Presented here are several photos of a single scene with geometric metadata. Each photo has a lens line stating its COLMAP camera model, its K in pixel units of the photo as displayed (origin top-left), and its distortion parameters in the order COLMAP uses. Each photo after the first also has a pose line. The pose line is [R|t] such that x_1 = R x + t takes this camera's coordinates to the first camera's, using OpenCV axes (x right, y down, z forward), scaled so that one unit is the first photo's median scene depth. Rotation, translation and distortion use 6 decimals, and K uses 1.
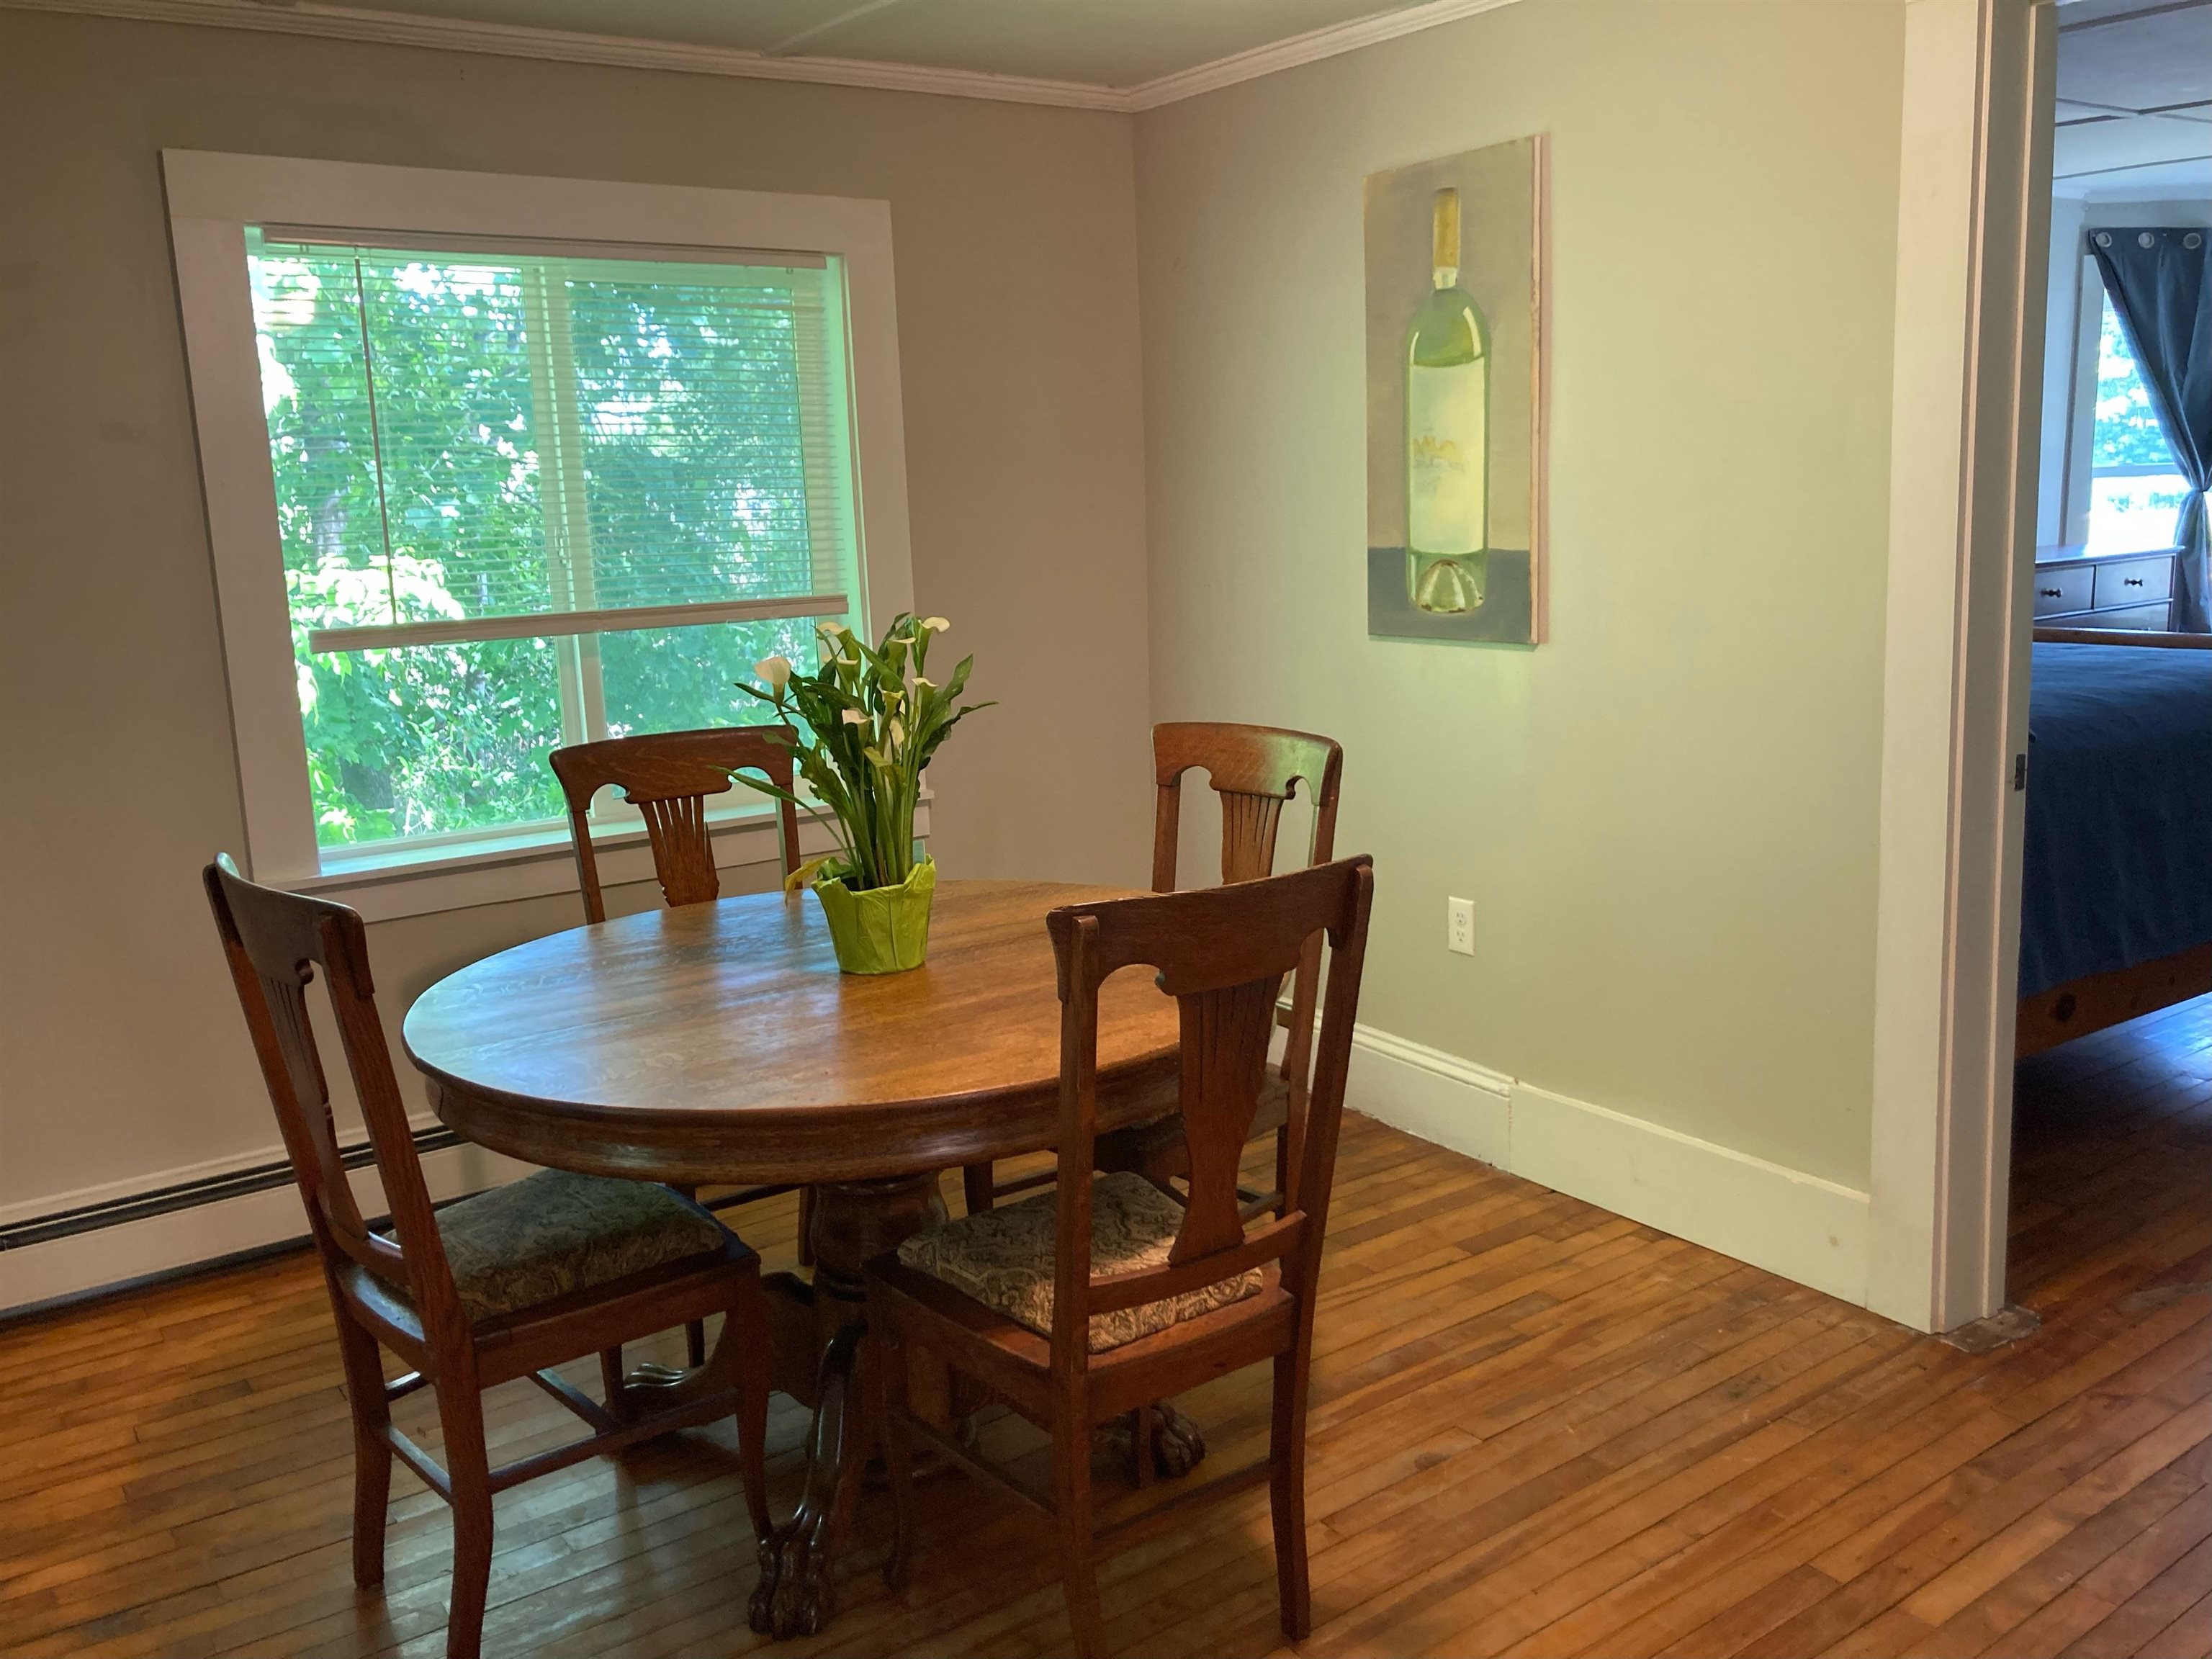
lens RADIAL K [[1836.2, 0, 1110.1], [0, 1836.2, 812.4], [0, 0, 1]] dist [0.009123, -0.012965]
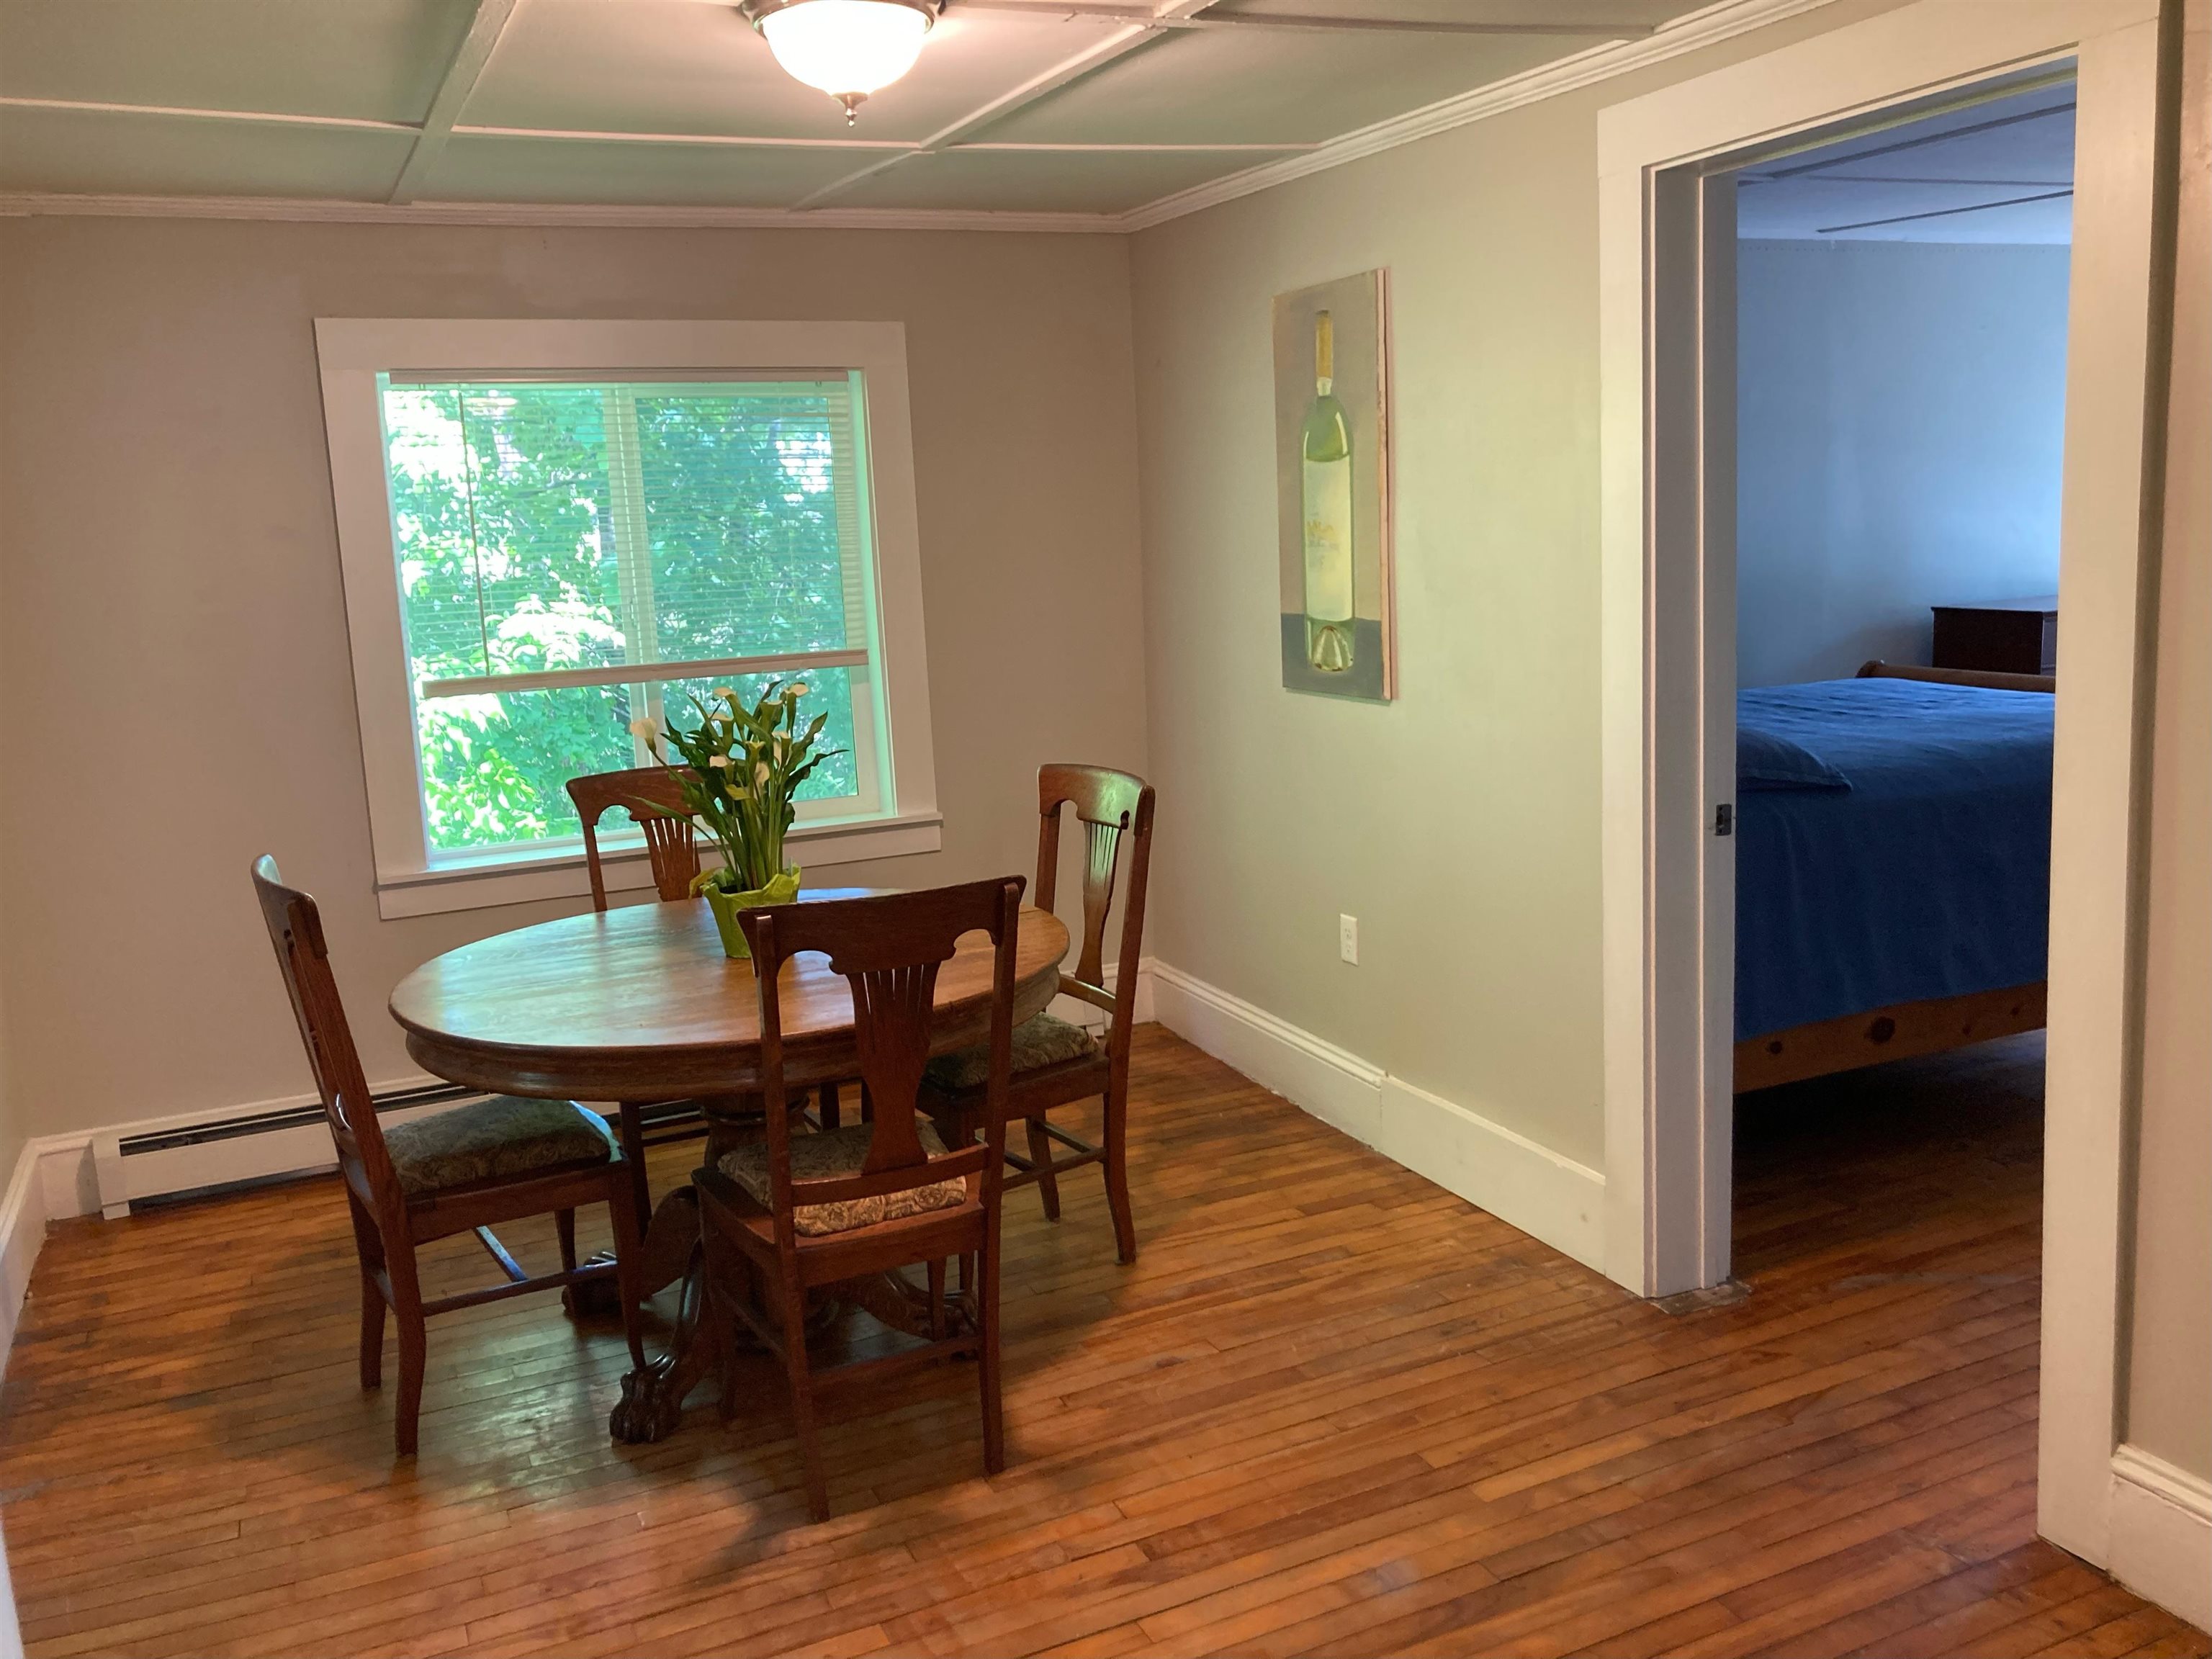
lens RADIAL K [[1836.2, 0, 1118.0], [0, 1836.2, 826.2], [0, 0, 1]] dist [0.009123, -0.012965]
pose [[0.984338, 0.020706, -0.175074, 0.300133], [-0.020597, 0.999785, 0.002439, -0.011800], [0.175087, 0.001205, 0.984552, -0.201970]]
